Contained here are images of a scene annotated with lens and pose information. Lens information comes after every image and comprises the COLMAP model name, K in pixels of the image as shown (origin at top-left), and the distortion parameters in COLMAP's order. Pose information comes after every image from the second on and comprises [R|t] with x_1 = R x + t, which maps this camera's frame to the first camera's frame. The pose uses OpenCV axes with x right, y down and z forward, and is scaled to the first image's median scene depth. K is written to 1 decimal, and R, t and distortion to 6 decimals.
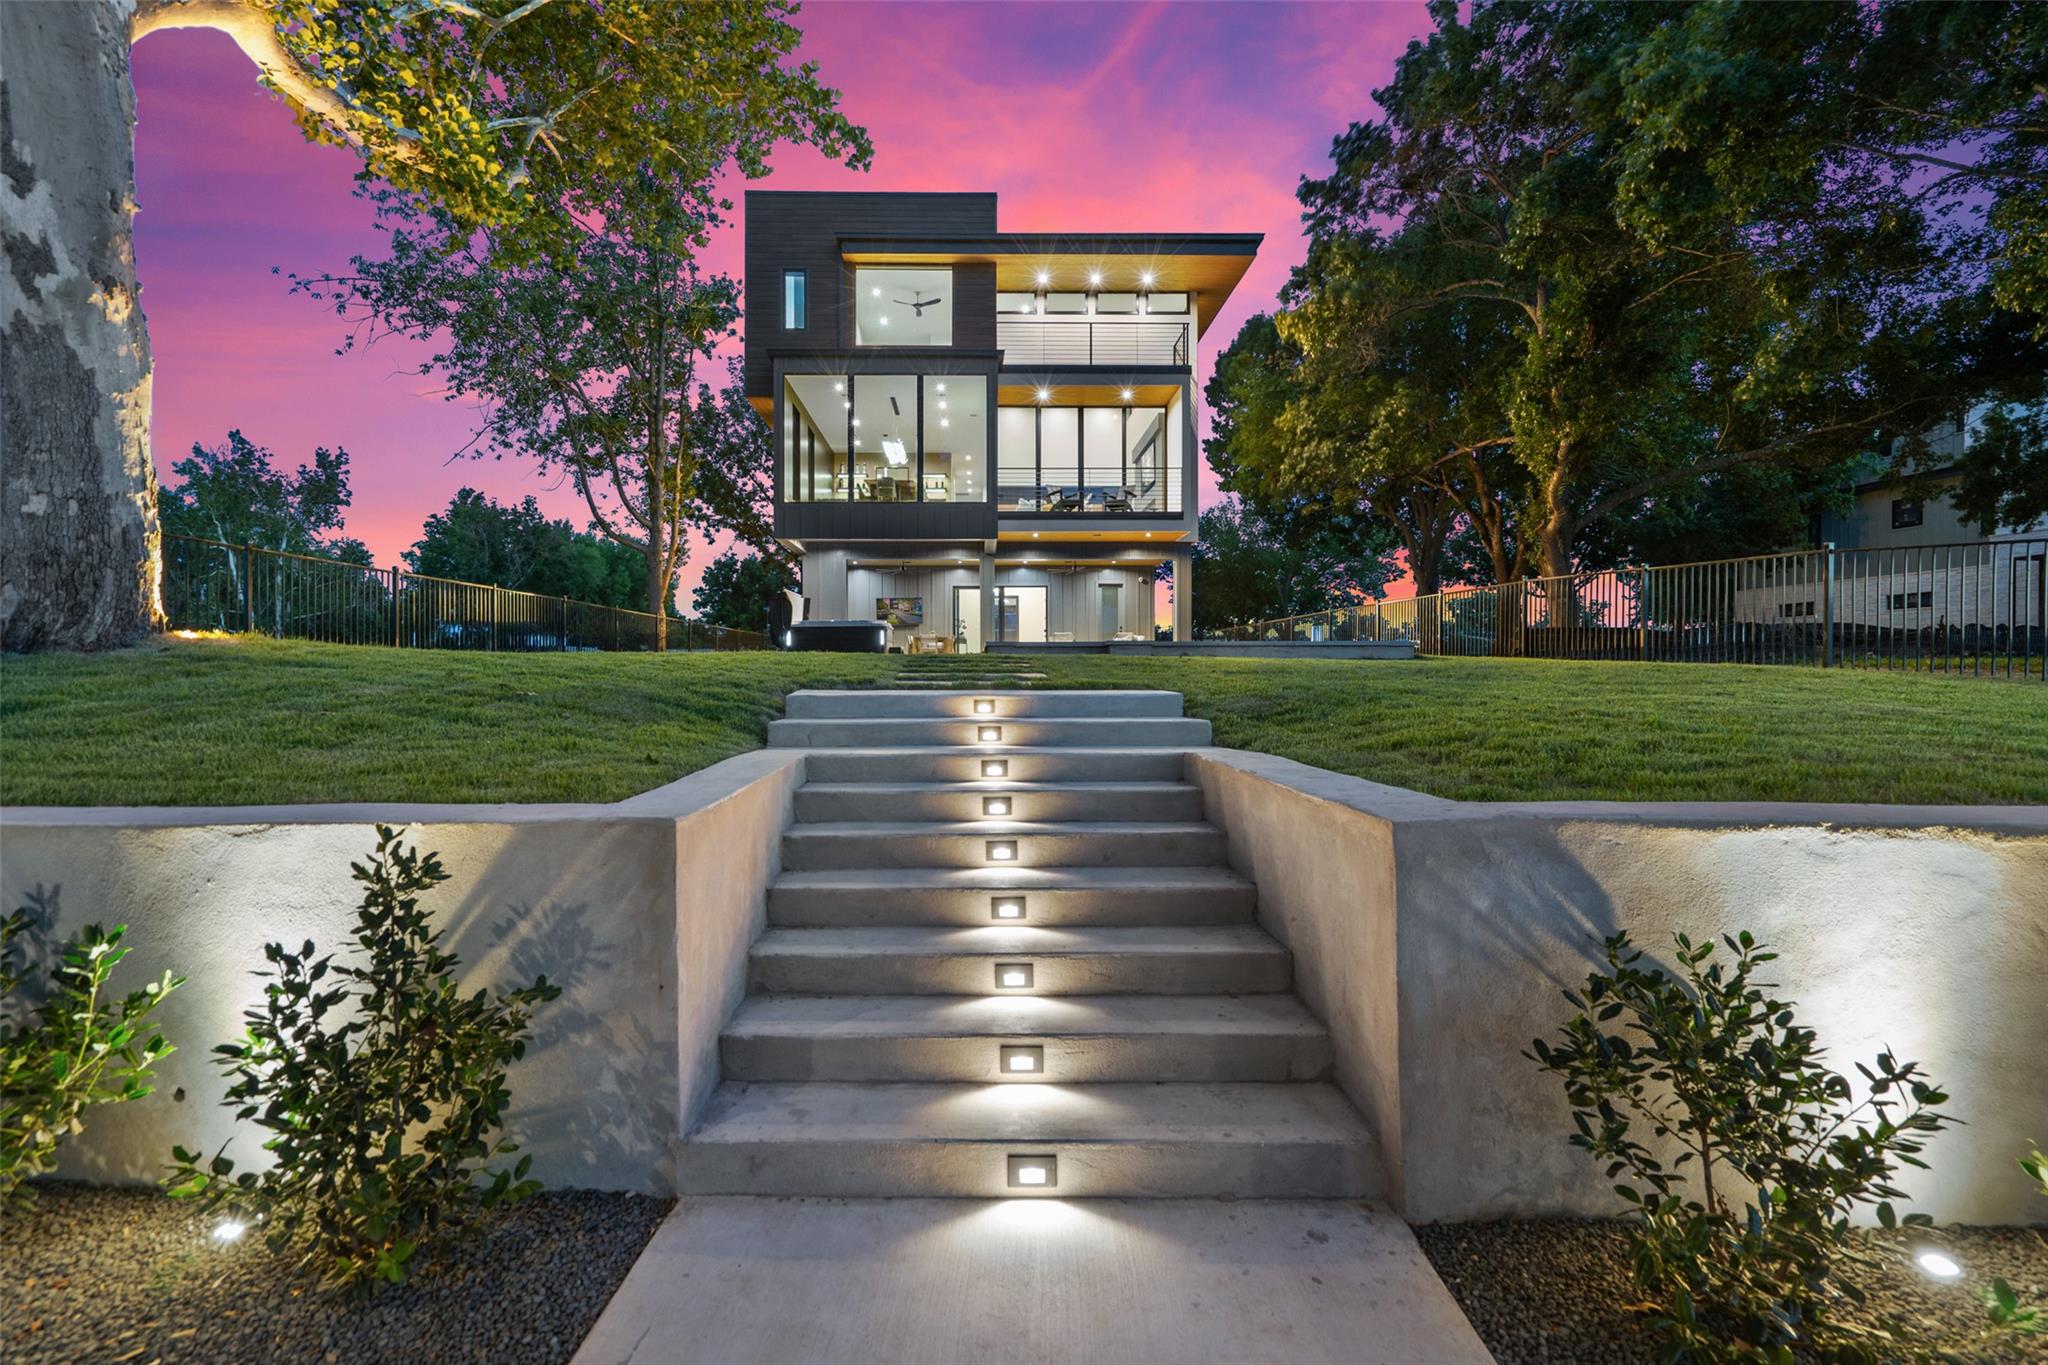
lens RADIAL K [[935.3, 0, 1024.0], [0, 935.3, 682.5], [0, 0, 1]] dist [0.009833, 0.000110]
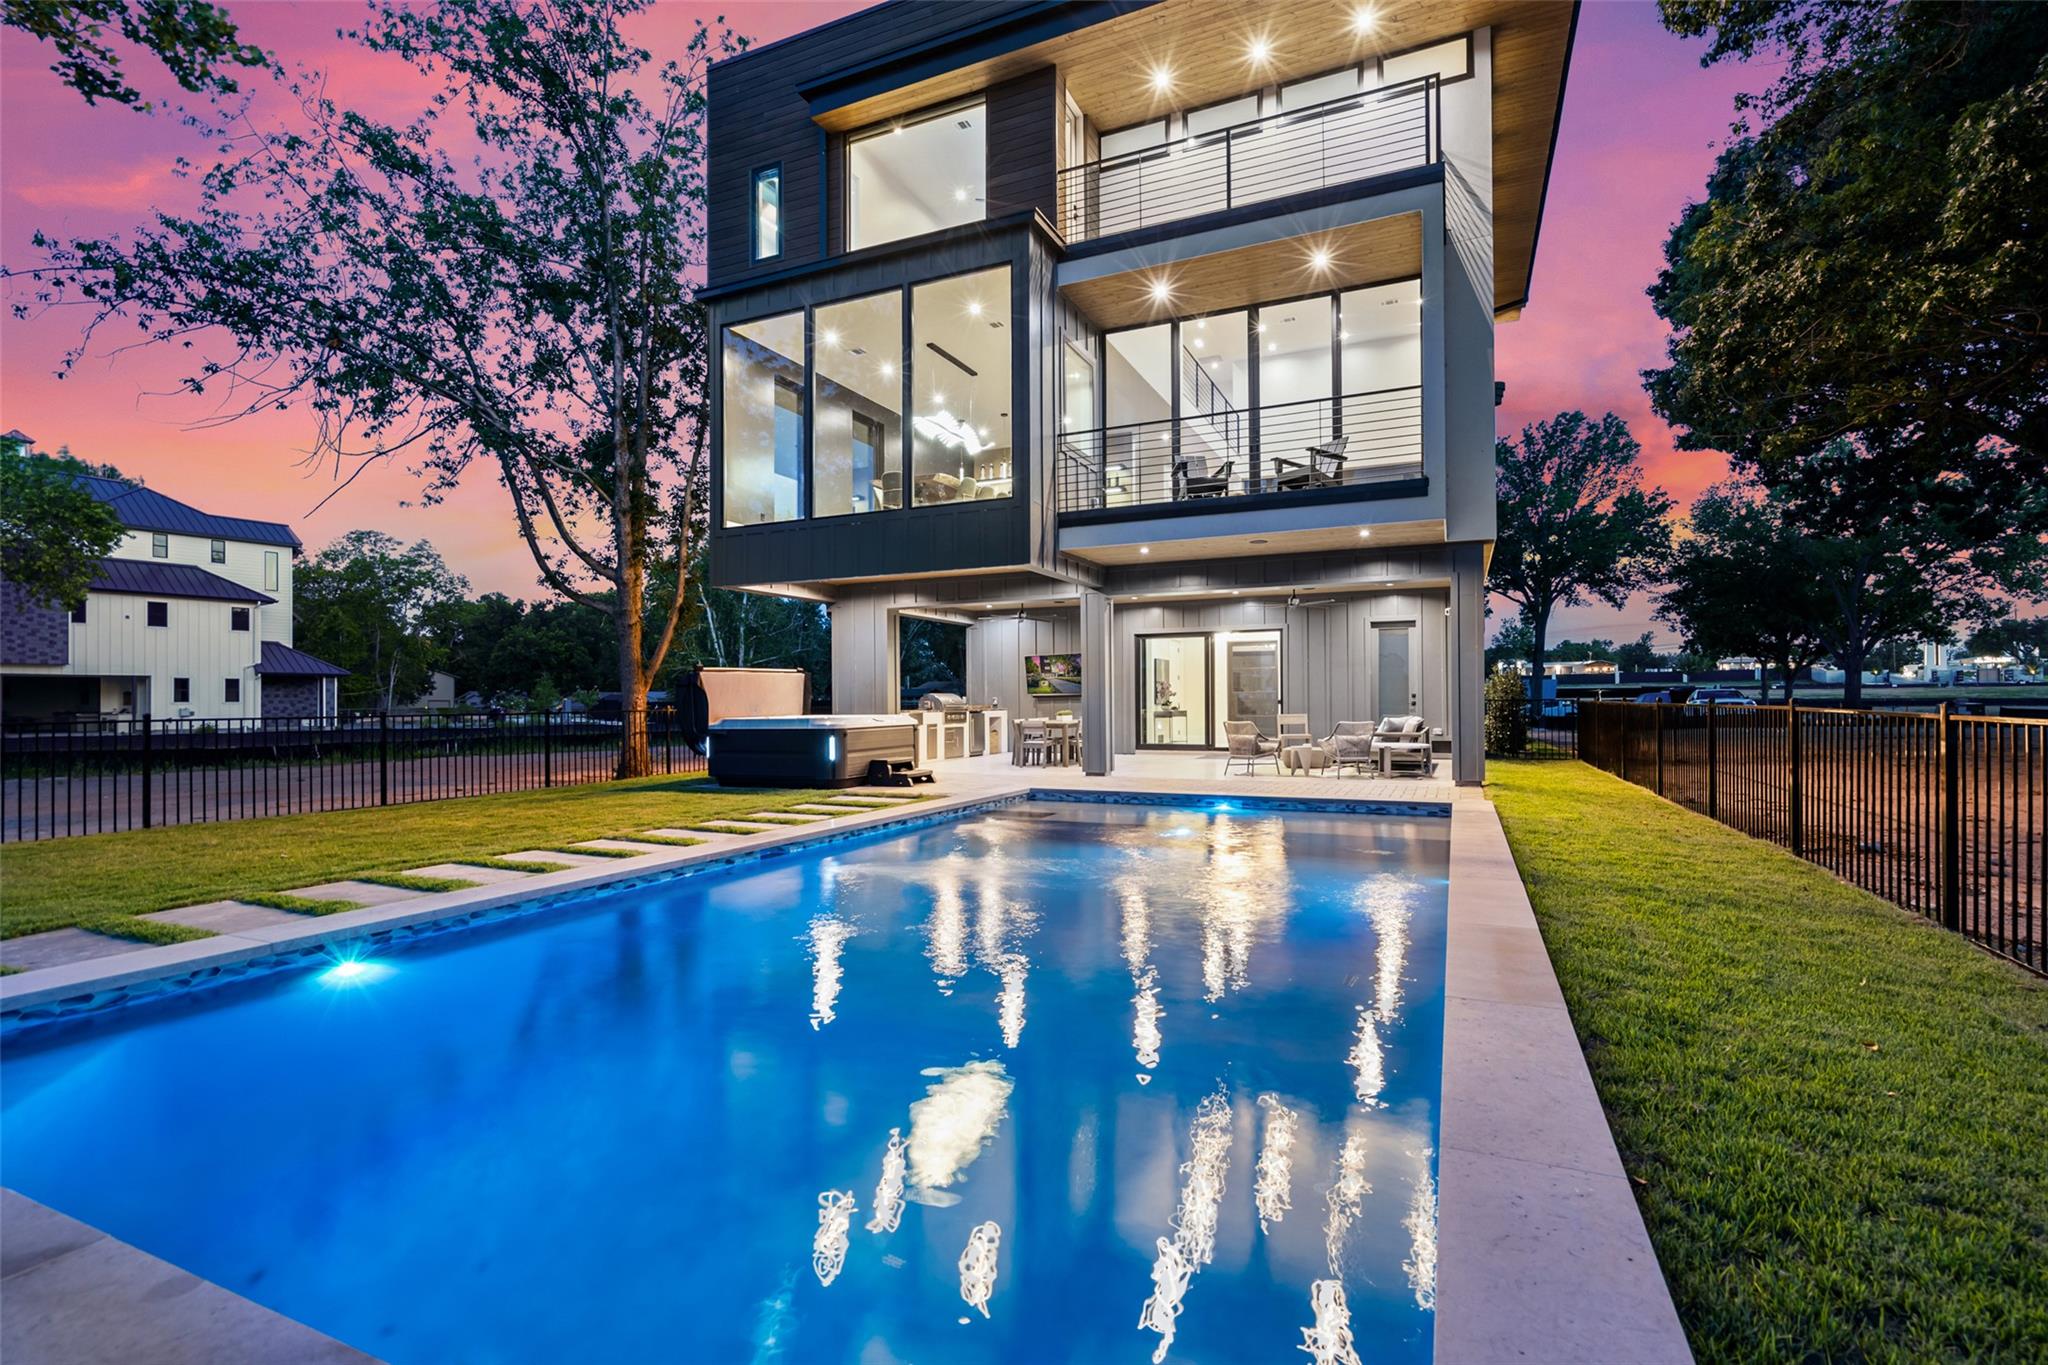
lens RADIAL K [[961.1, 0, 1023.7], [0, 961.1, 700.1], [0, 0, 1]] dist [0.000733, -0.000119]
pose [[0.897185, -0.006445, -0.441607, 0.192426], [0.001309, 0.999928, -0.011934, -0.063622], [0.441652, 0.010129, 0.897129, 0.464320]]
